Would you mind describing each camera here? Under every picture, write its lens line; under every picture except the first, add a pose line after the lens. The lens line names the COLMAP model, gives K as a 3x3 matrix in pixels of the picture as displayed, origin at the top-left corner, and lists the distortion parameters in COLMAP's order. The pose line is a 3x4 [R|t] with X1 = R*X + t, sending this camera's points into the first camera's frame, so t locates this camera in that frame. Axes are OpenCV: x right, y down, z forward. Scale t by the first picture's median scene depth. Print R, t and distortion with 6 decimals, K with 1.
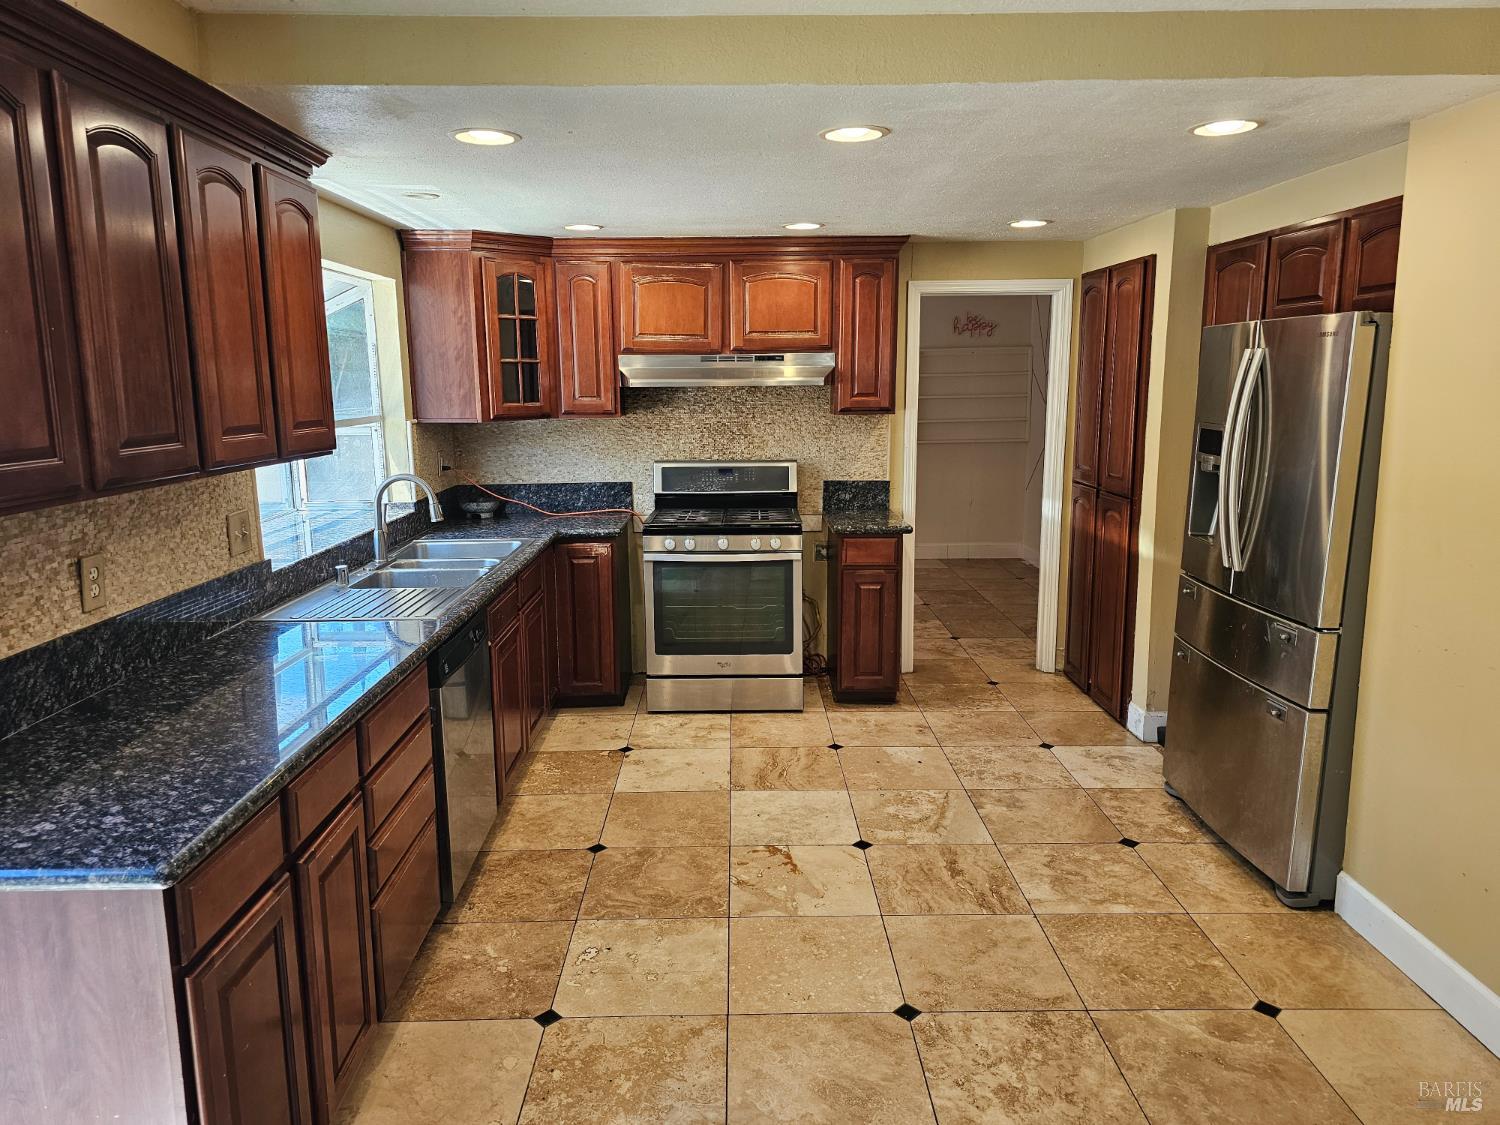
lens RADIAL K [[999.0, 0, 750.0], [0, 999.0, 562.5], [0, 0, 1]] dist [0.105631, -0.132274]
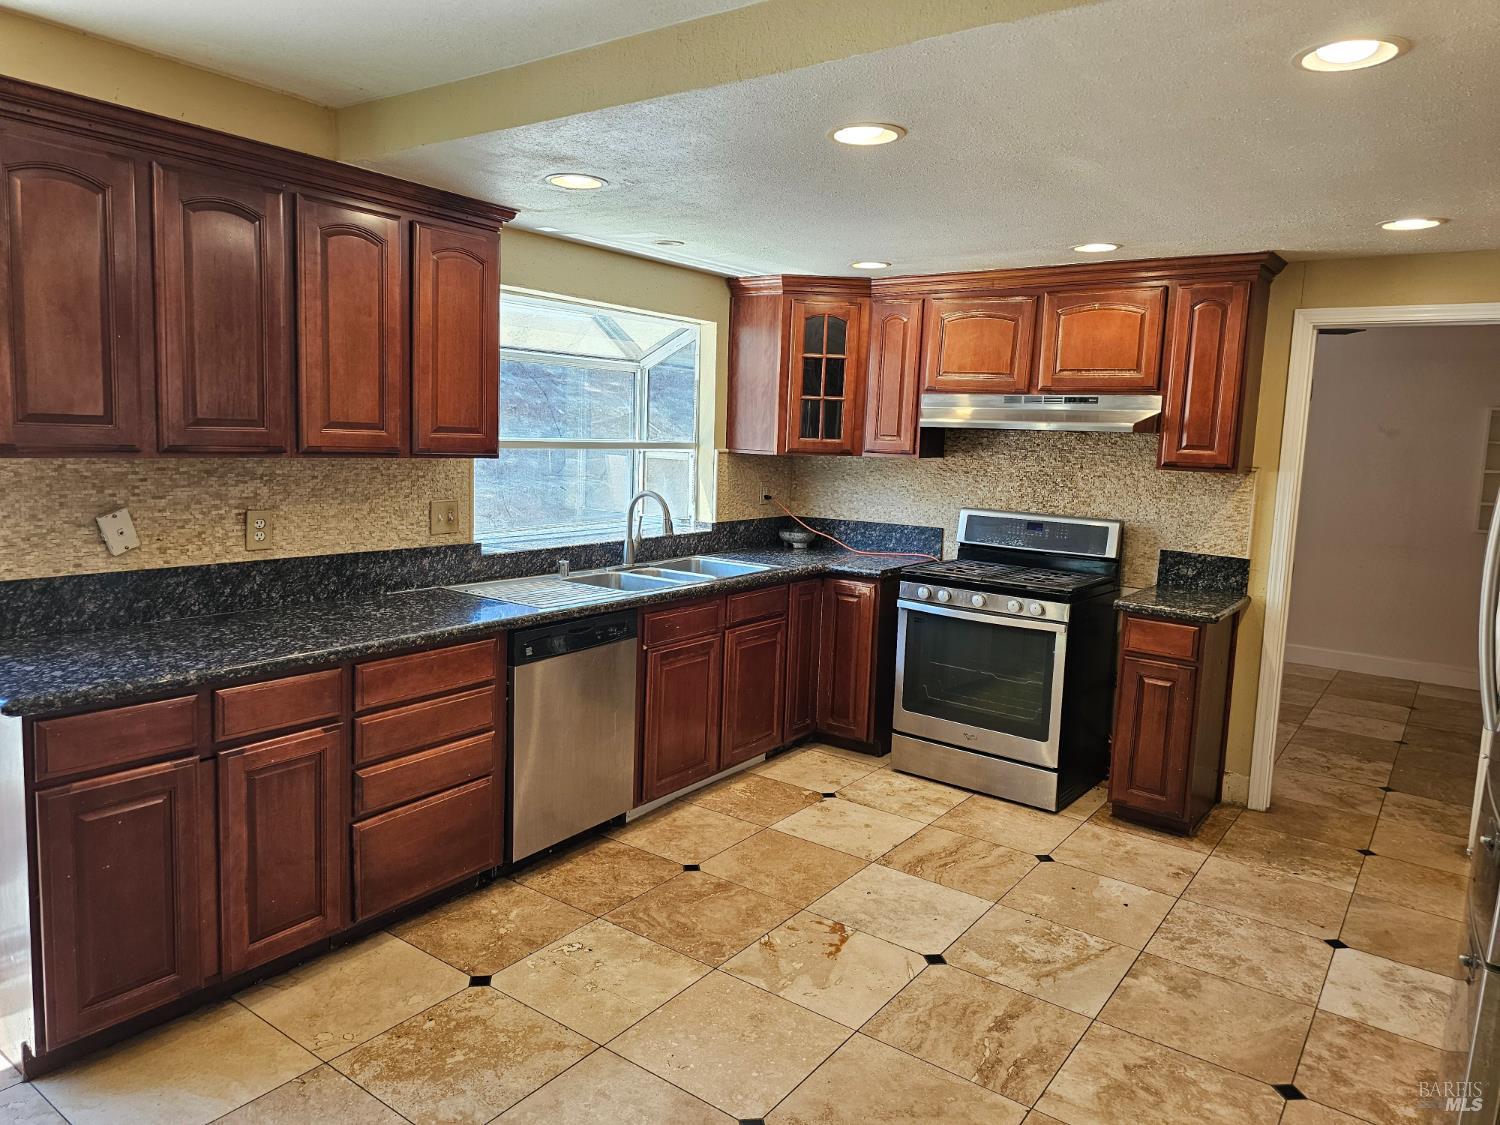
lens RADIAL K [[1010.2, 0, 750.0], [0, 1010.2, 562.5], [0, 0, 1]] dist [0.061225, -0.055484]
pose [[0.794473, 0.118059, -0.595714, 0.350862], [-0.153791, 0.988060, -0.009288, -0.013014], [0.587504, 0.098995, 0.803143, 0.144546]]
